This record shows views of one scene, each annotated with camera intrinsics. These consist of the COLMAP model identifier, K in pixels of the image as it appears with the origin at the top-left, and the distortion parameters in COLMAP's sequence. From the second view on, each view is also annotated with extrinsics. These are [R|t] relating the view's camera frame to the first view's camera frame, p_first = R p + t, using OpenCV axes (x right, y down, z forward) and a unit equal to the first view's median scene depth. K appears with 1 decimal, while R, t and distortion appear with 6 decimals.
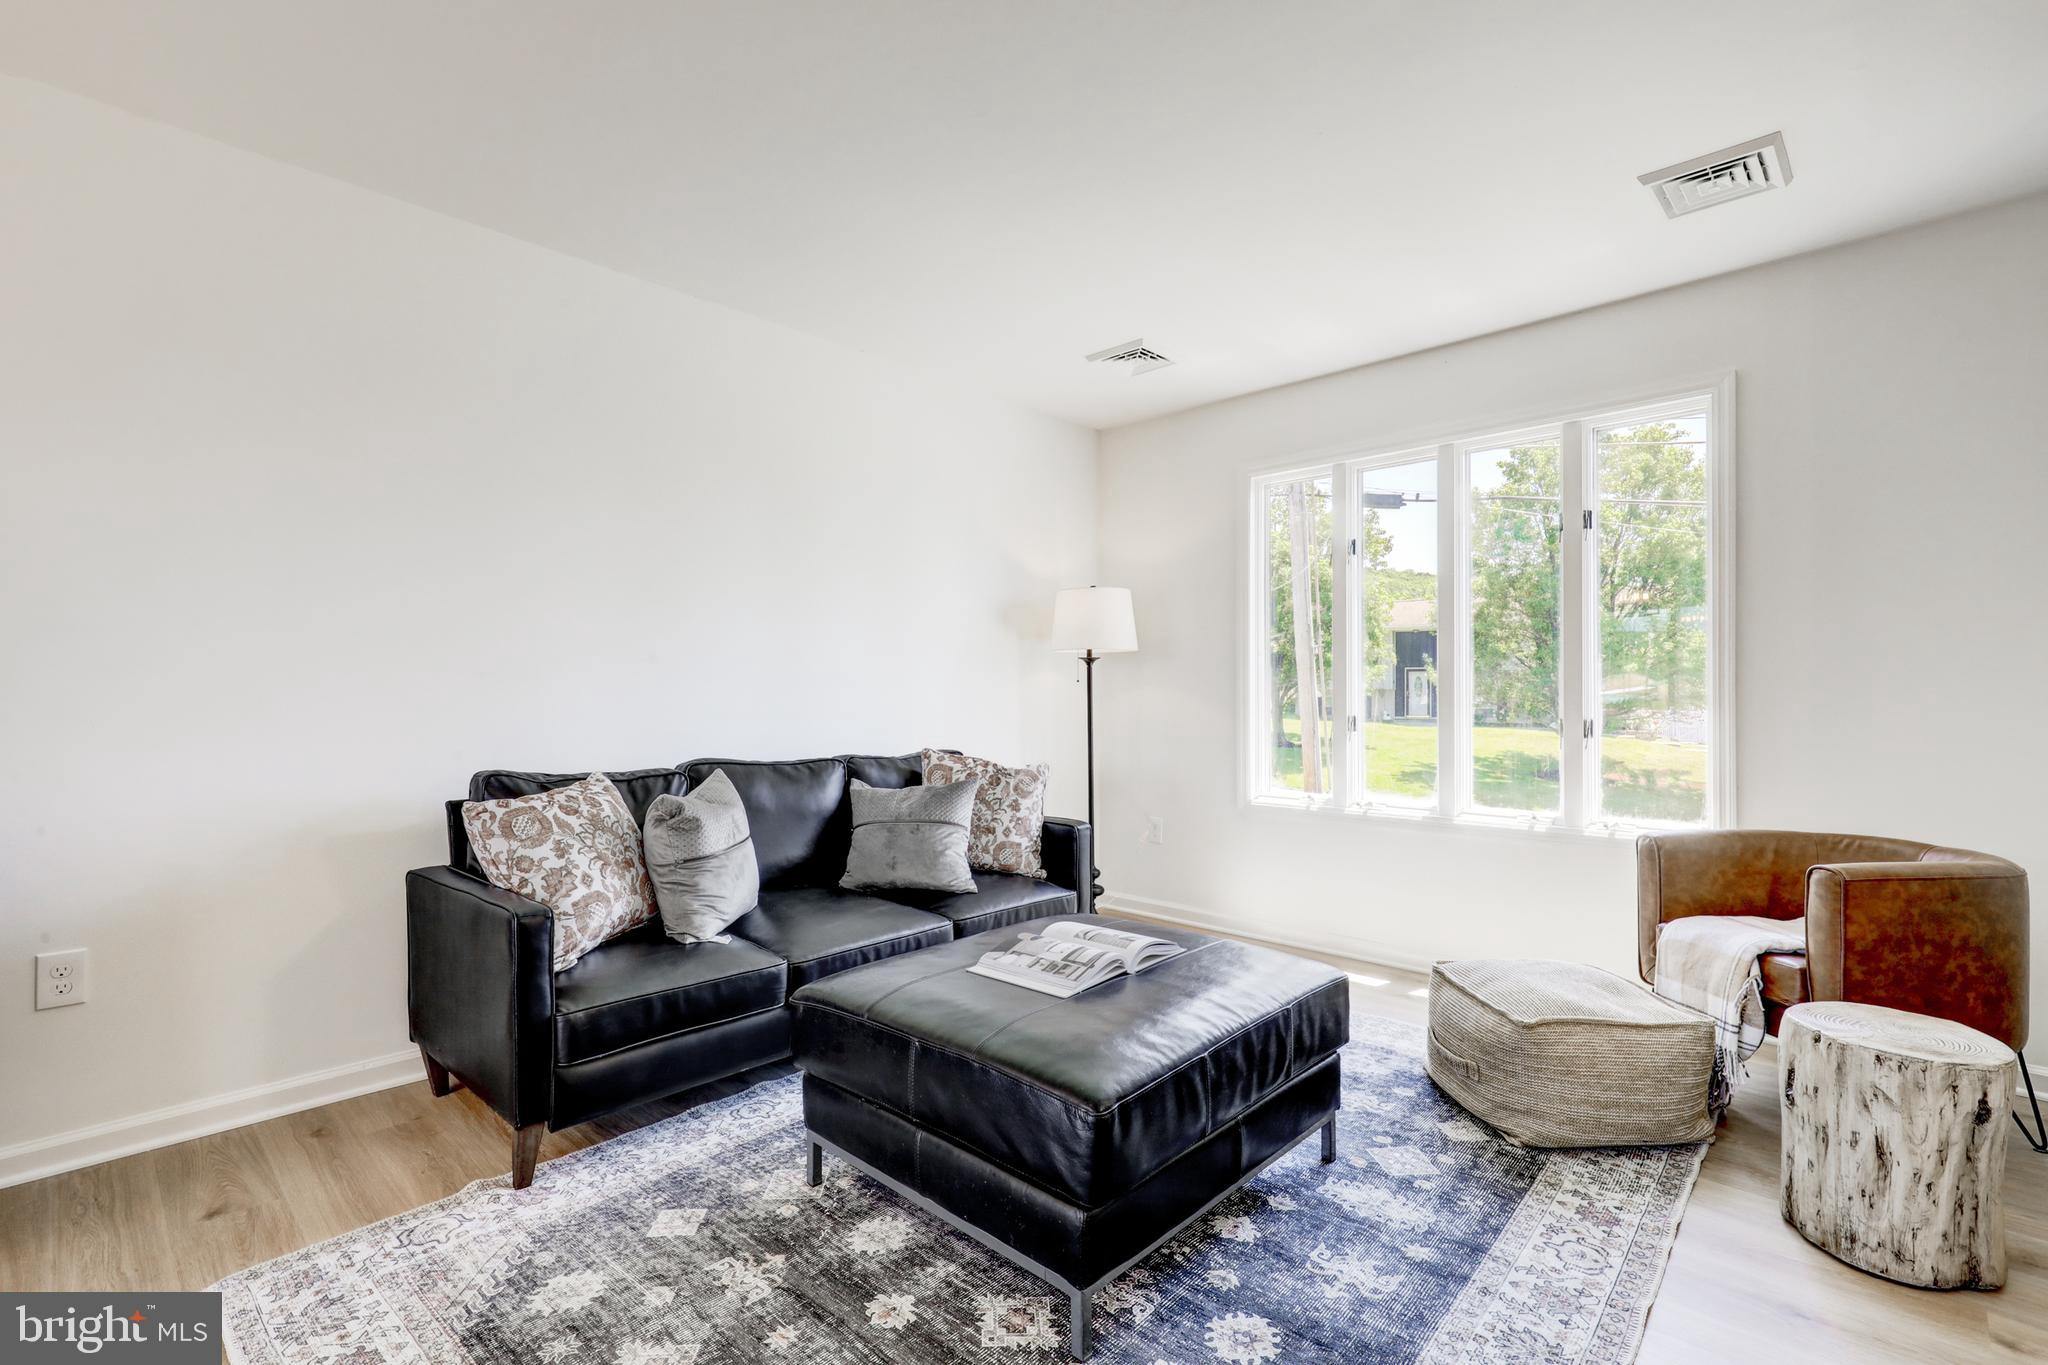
lens RADIAL K [[935.7, 0, 1028.3], [0, 935.7, 691.3], [0, 0, 1]] dist [0.004343, -0.000640]
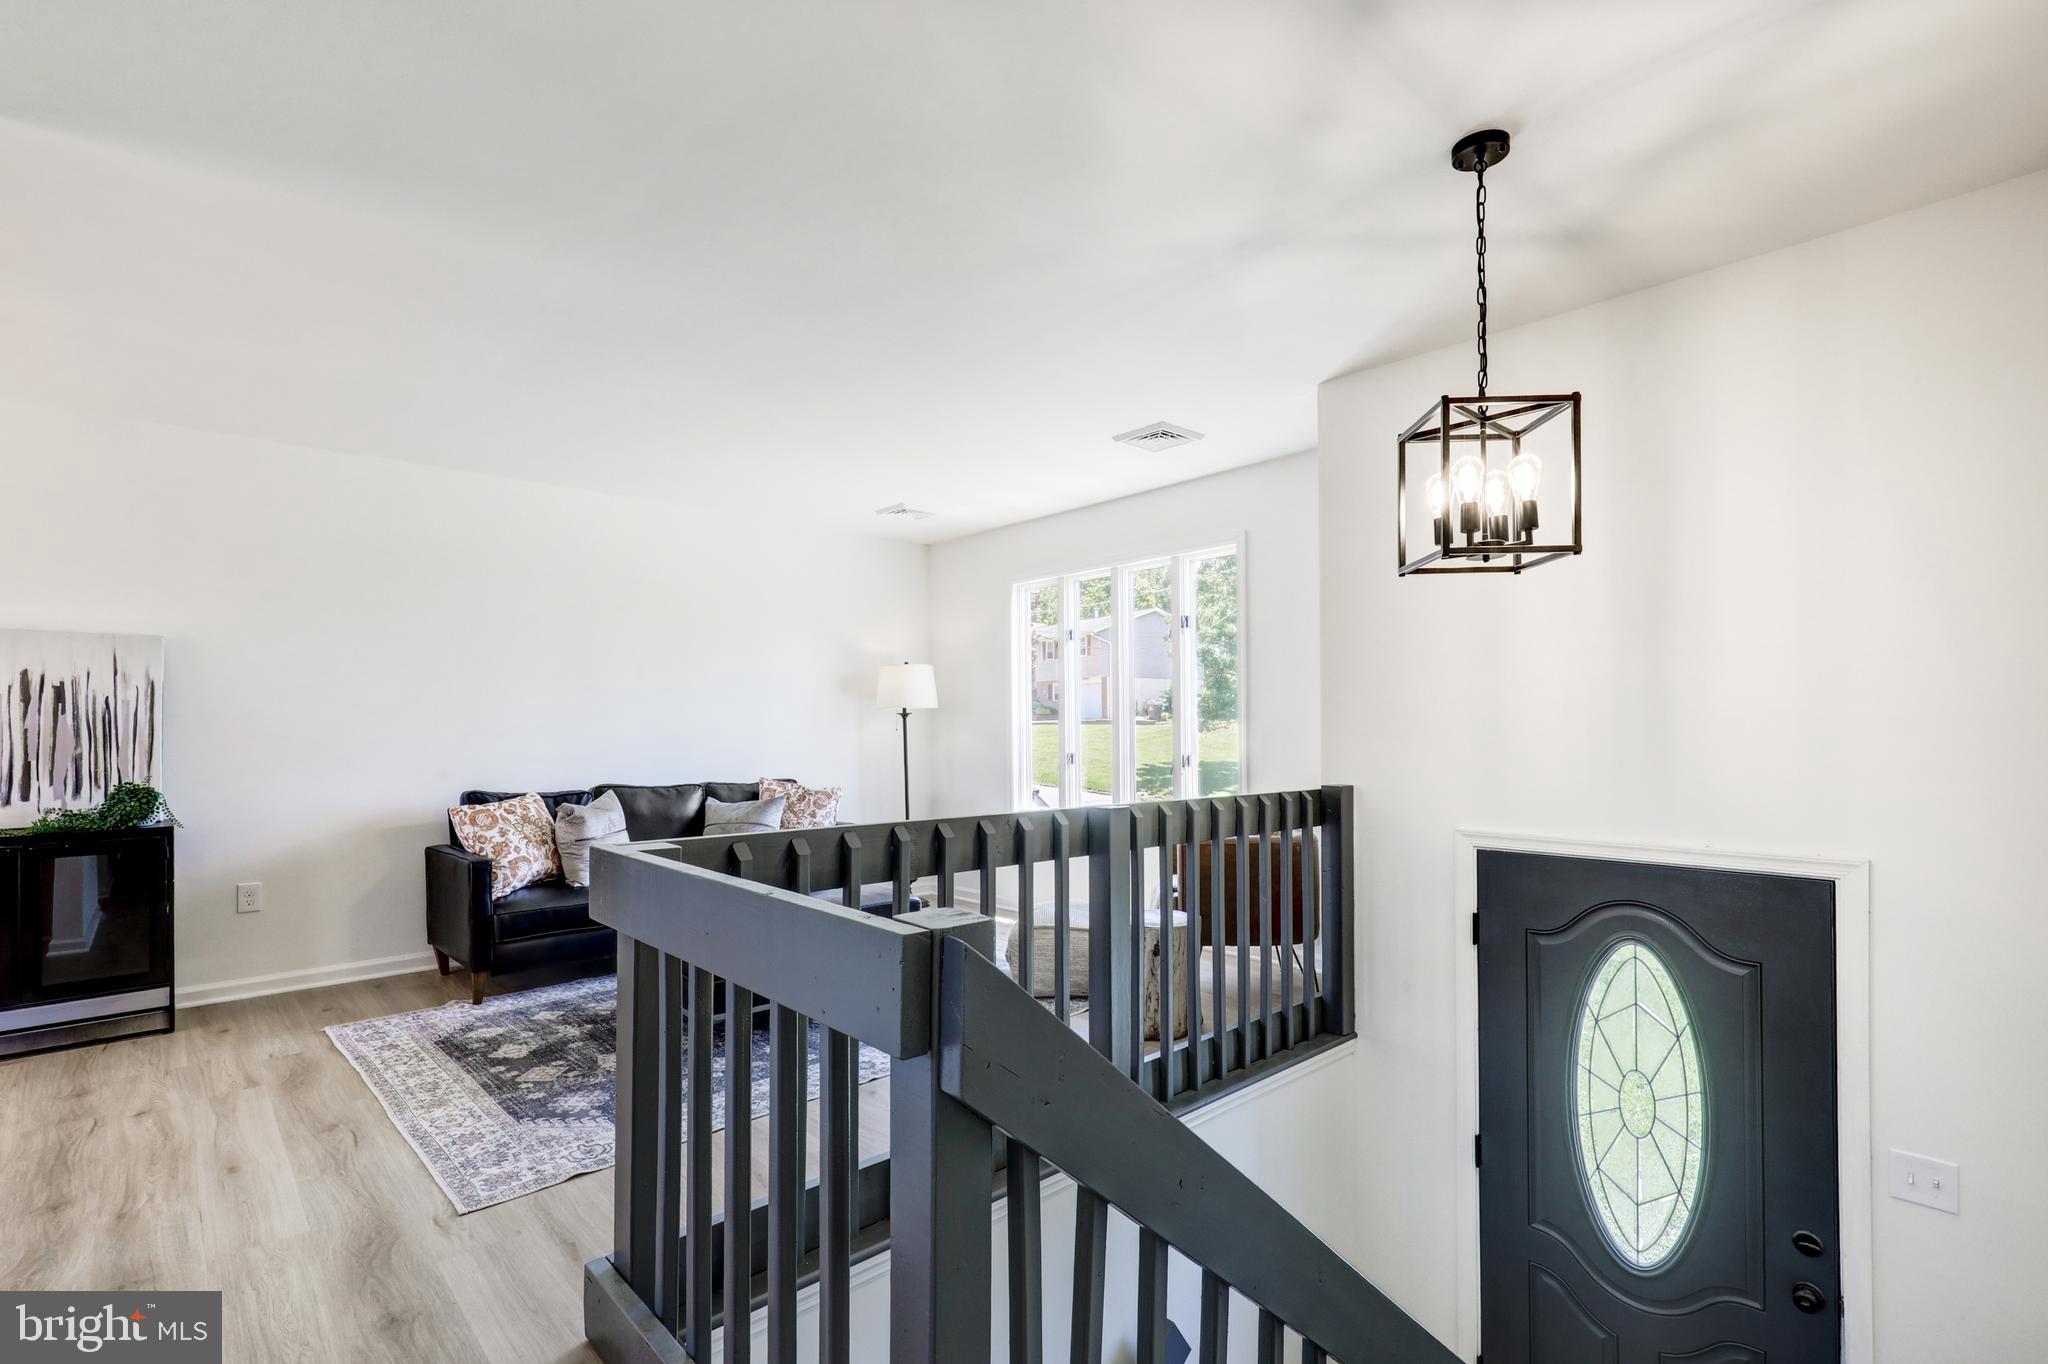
lens RADIAL K [[935.7, 0, 1013.3], [0, 935.7, 718.9], [0, 0, 1]] dist [0.004343, -0.000640]
pose [[0.997770, -0.010025, -0.065982, 0.579142], [0.009563, 0.999927, -0.007319, -0.027865], [0.066050, 0.006672, 0.997794, -0.712759]]
